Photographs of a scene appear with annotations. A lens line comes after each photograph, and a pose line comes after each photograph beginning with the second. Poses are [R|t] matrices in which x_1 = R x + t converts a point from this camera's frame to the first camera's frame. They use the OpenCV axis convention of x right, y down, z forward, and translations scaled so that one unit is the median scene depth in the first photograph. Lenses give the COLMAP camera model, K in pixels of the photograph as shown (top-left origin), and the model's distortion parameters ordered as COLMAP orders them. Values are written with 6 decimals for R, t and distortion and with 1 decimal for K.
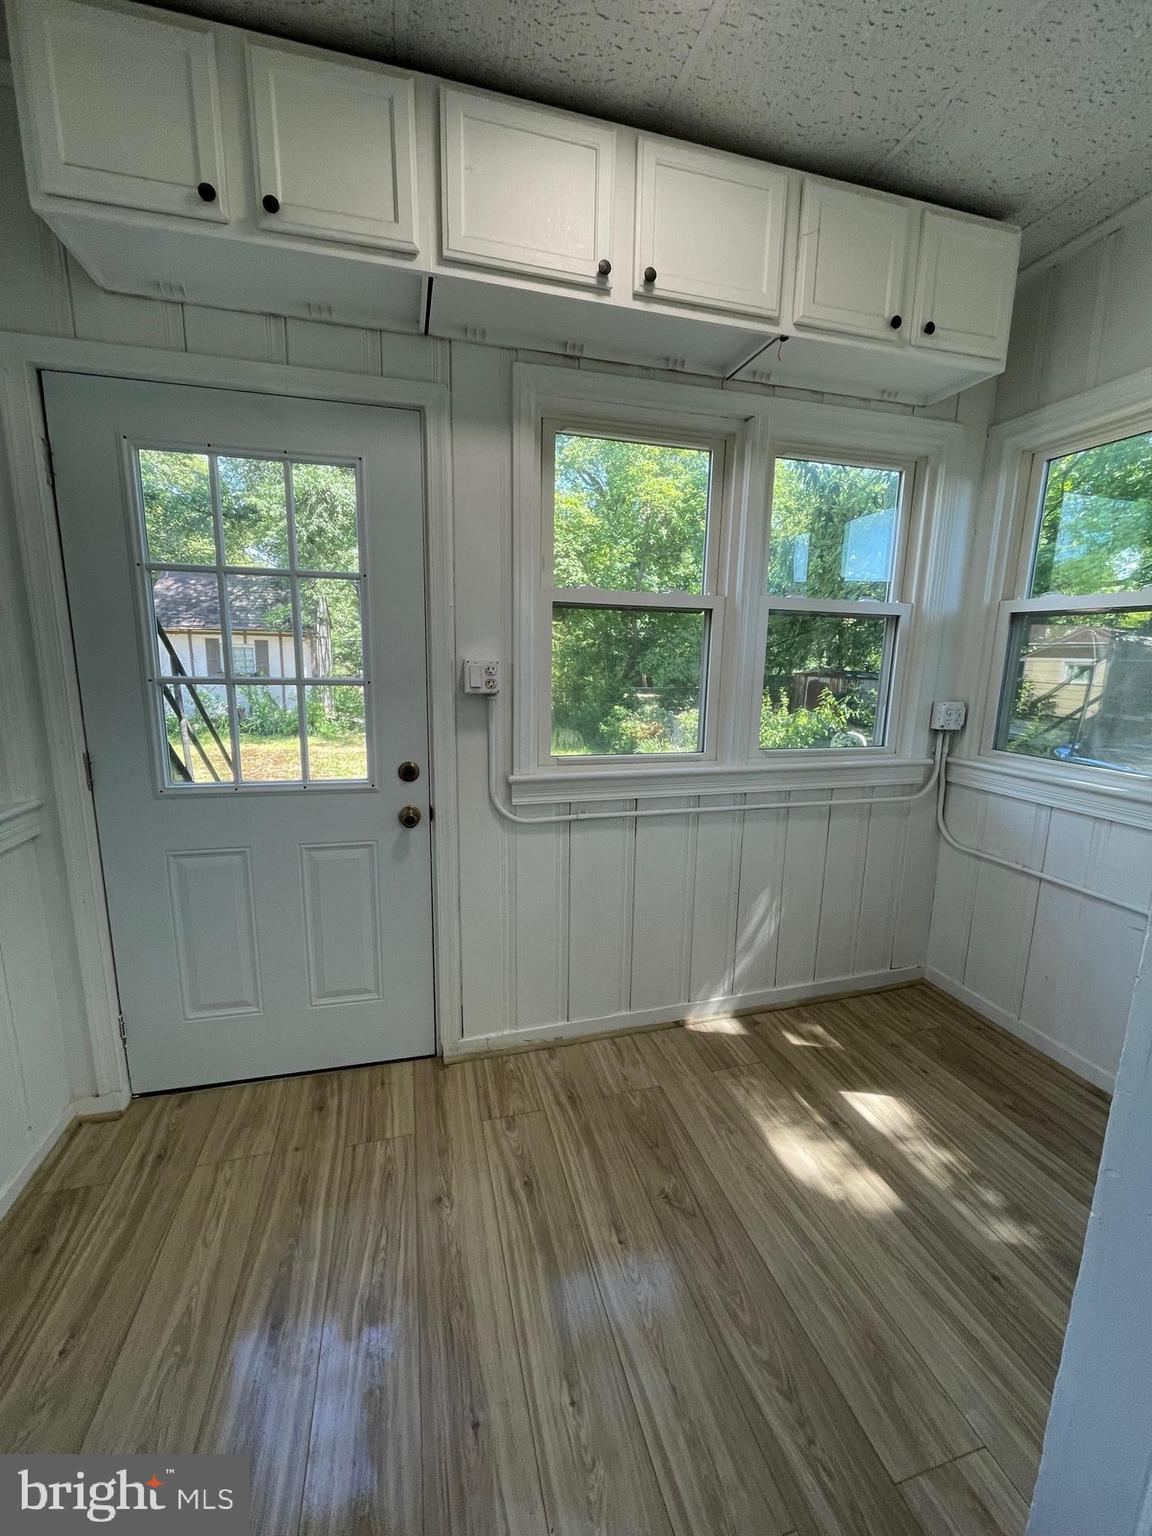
lens RADIAL K [[616.0, 0, 574.3], [0, 616.0, 766.9], [0, 0, 1]] dist [-0.007767, -0.000569]
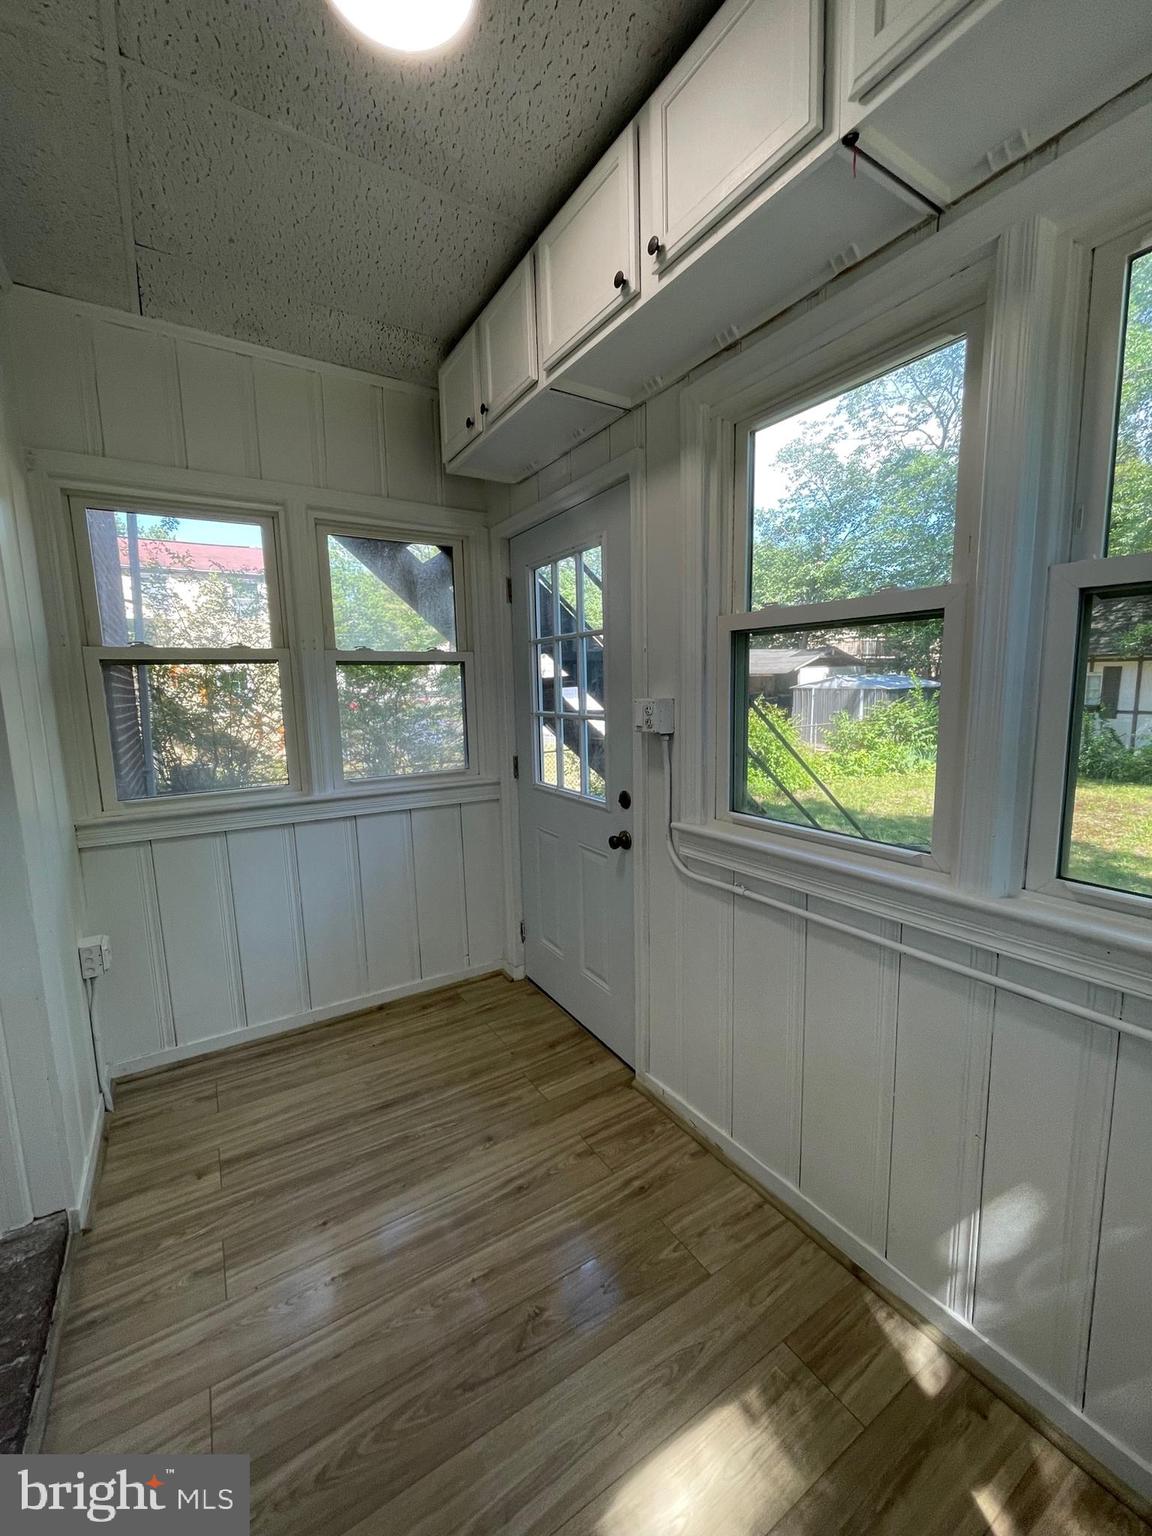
lens RADIAL K [[612.8, 0, 576.0], [0, 612.8, 768.0], [0, 0, 1]] dist [-0.007528, -0.000111]
pose [[0.292449, 0.102350, -0.950788, 0.724047], [-0.146339, 0.987335, 0.061272, -0.100641], [0.945018, 0.121219, 0.303723, 0.554438]]
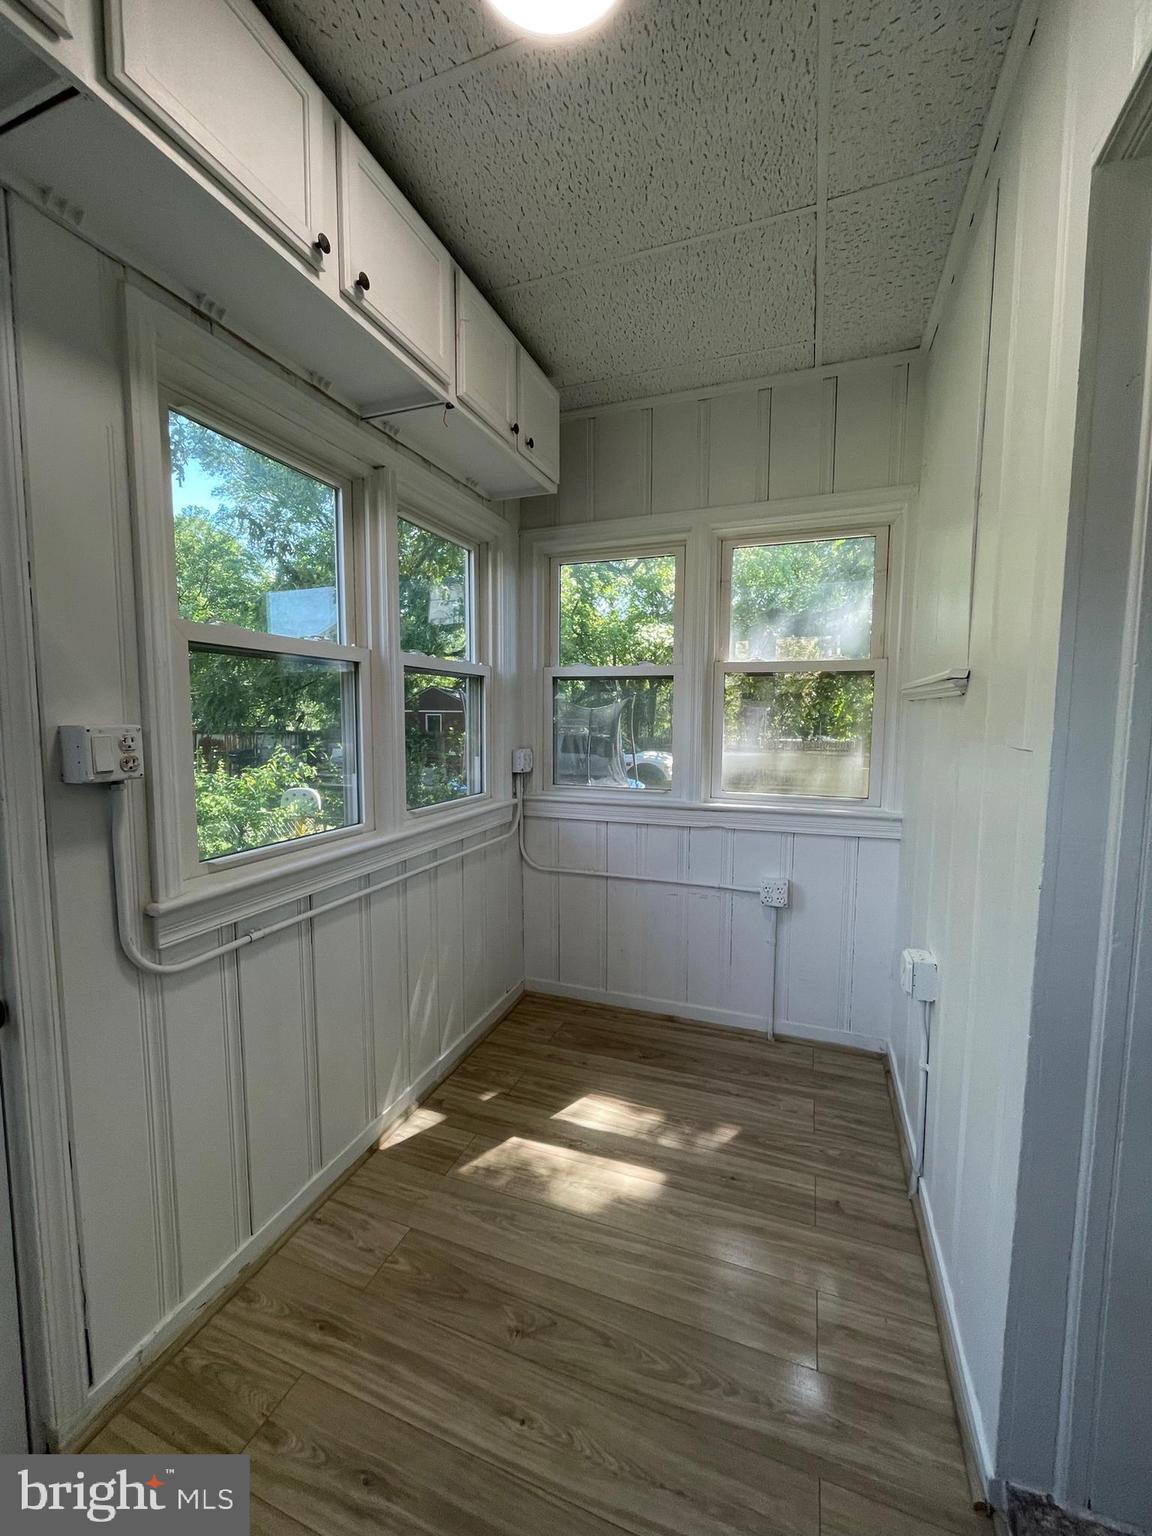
lens RADIAL K [[616.0, 0, 574.3], [0, 616.0, 766.9], [0, 0, 1]] dist [-0.007767, -0.000569]
pose [[0.587397, -0.083086, 0.805023, -0.343960], [0.153403, 0.988114, -0.009950, -0.052750], [-0.794627, 0.129338, 0.593160, 0.256181]]
